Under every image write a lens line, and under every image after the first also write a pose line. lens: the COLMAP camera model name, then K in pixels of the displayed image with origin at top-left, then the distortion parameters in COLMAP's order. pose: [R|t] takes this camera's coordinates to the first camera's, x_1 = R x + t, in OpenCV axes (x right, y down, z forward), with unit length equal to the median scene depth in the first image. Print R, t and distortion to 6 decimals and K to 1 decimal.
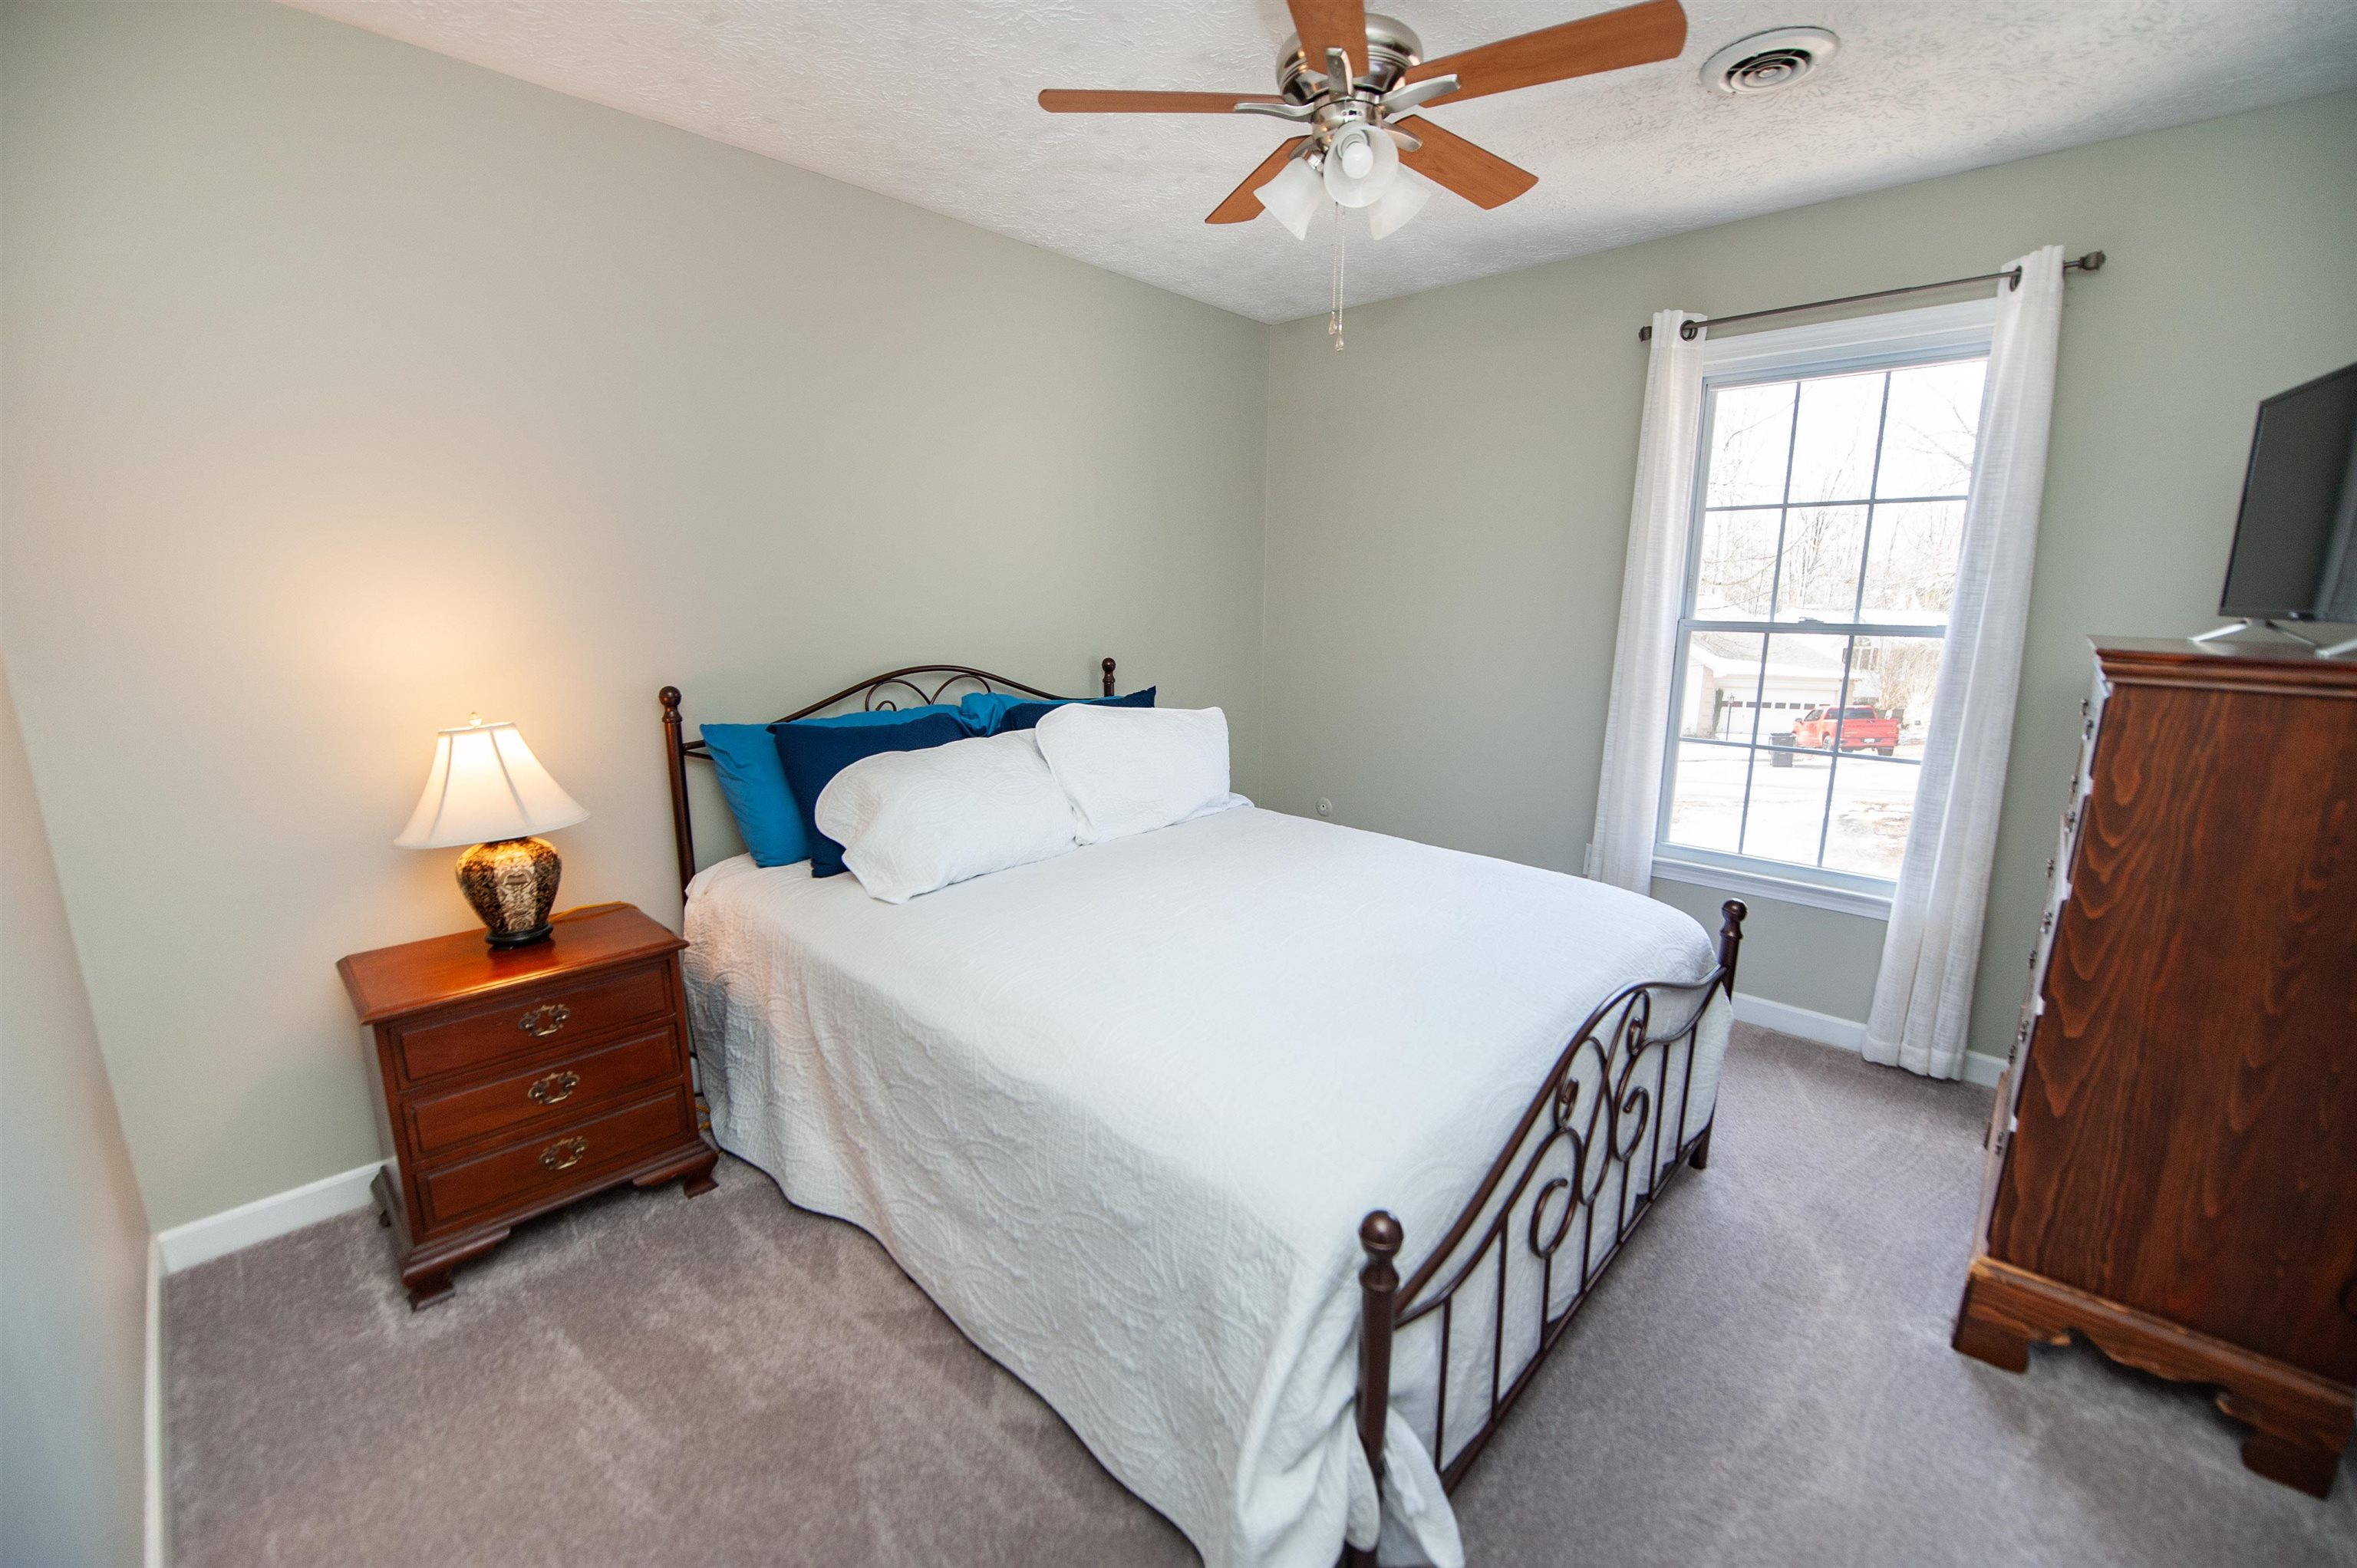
lens RADIAL K [[935.7, 0, 1188.1], [0, 935.7, 777.8], [0, 0, 1]] dist [-0.013367, -0.000113]
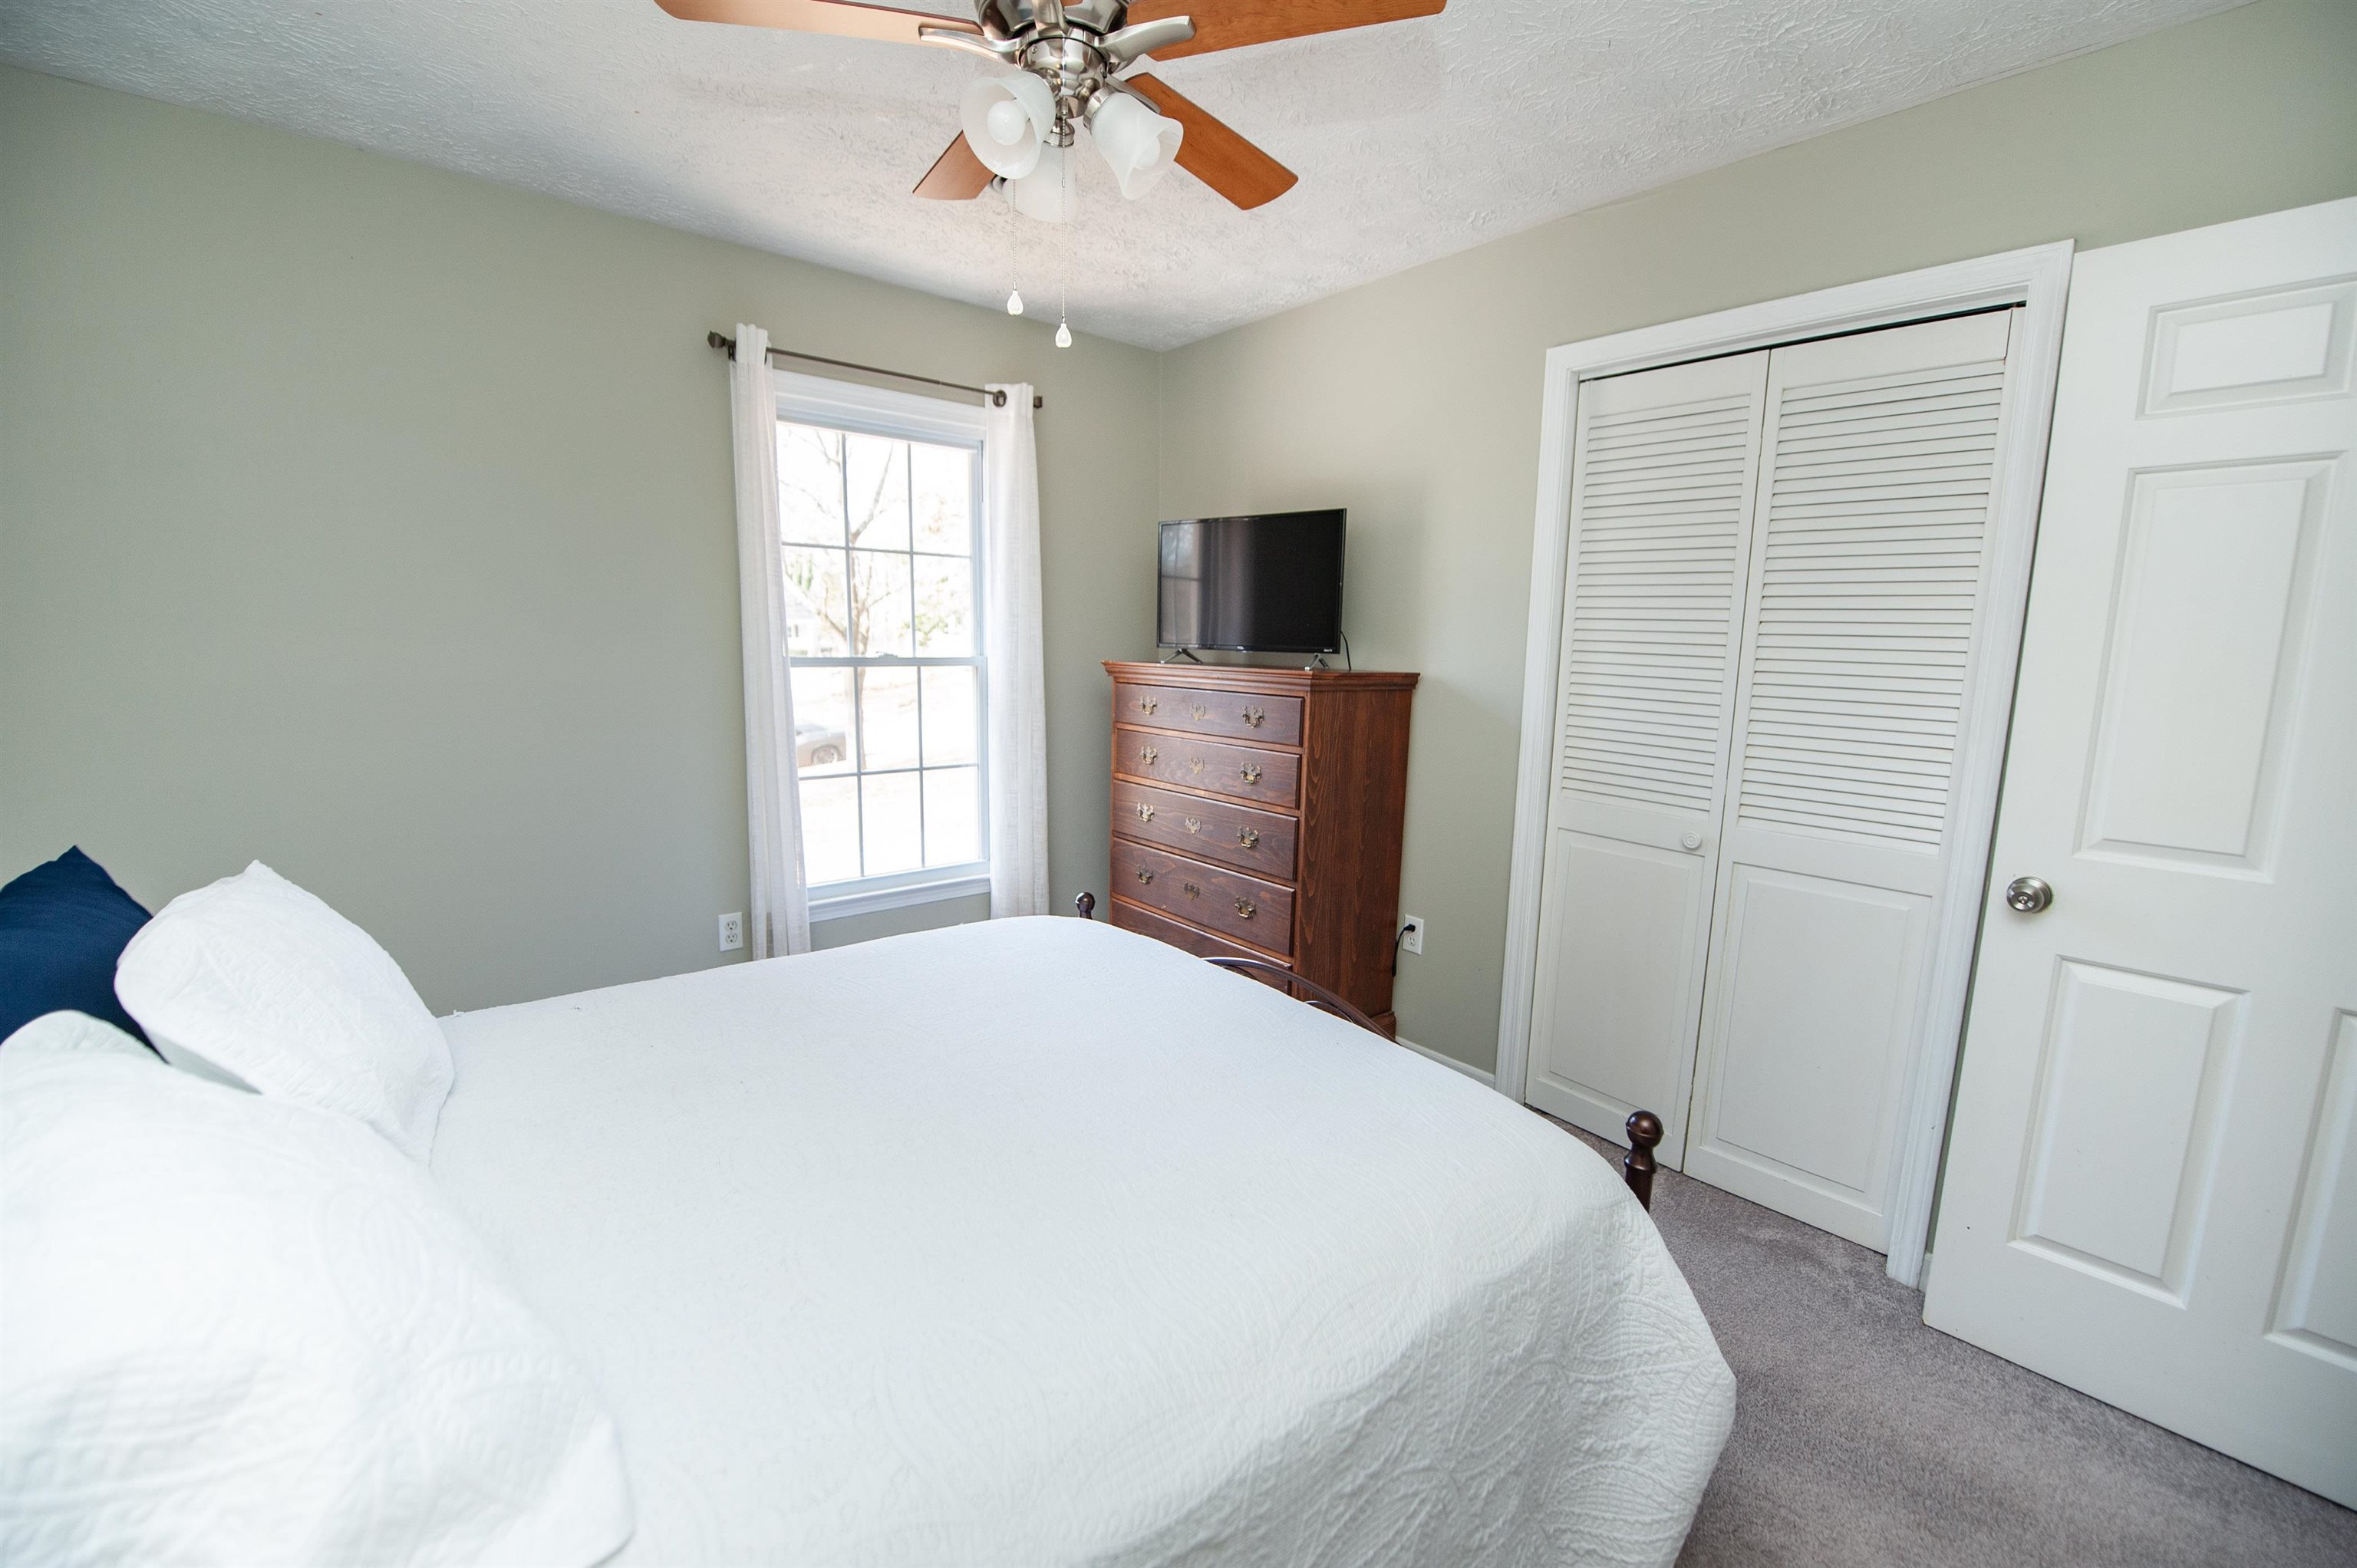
lens RADIAL K [[959.7, 0, 1178.5], [0, 959.7, 784.0], [0, 0, 1]] dist [-0.025918, -0.000473]
pose [[0.123208, -0.155230, 0.980165, -0.539014], [0.173287, 0.975881, 0.132770, -0.138560], [-0.977134, 0.153491, 0.147136, 0.650380]]
